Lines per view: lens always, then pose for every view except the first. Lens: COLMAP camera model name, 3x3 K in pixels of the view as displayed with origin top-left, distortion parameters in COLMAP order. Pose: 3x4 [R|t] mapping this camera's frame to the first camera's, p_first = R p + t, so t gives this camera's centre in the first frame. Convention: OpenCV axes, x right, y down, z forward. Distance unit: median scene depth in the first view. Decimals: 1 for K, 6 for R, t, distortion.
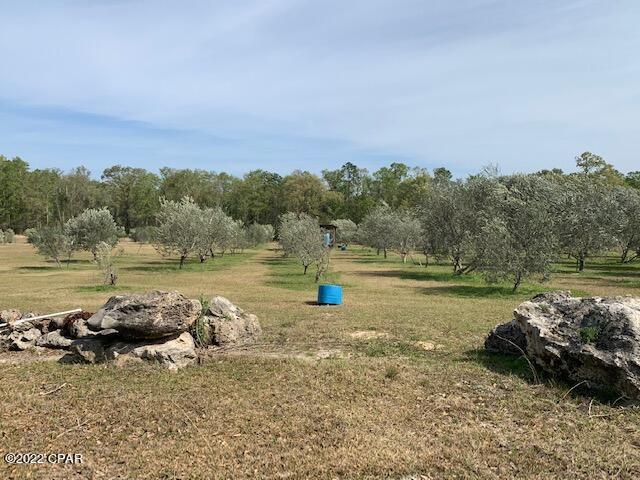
lens RADIAL K [[531.9, 0, 318.2], [0, 531.9, 241.3], [0, 0, 1]] dist [-0.045742, -0.014652]
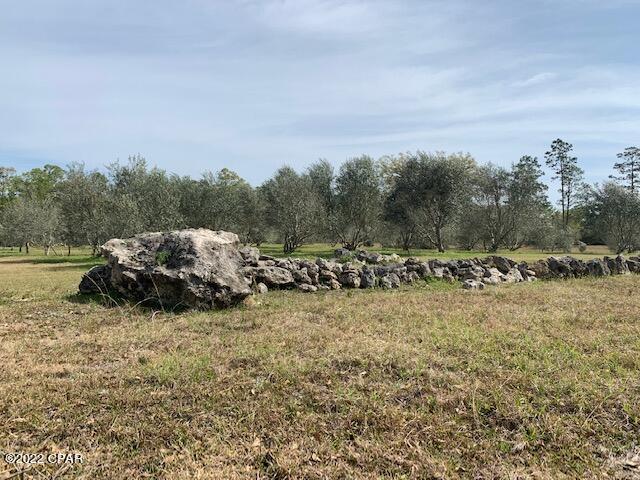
lens RADIAL K [[465.6, 0, 321.4], [0, 465.6, 238.1], [0, 0, 1]] dist [0.011673, 0.002858]
pose [[0.783446, -0.000220, 0.621460, 0.158529], [0.006754, 0.999944, -0.008160, 0.143350], [-0.621423, 0.010591, 0.783403, -0.004495]]
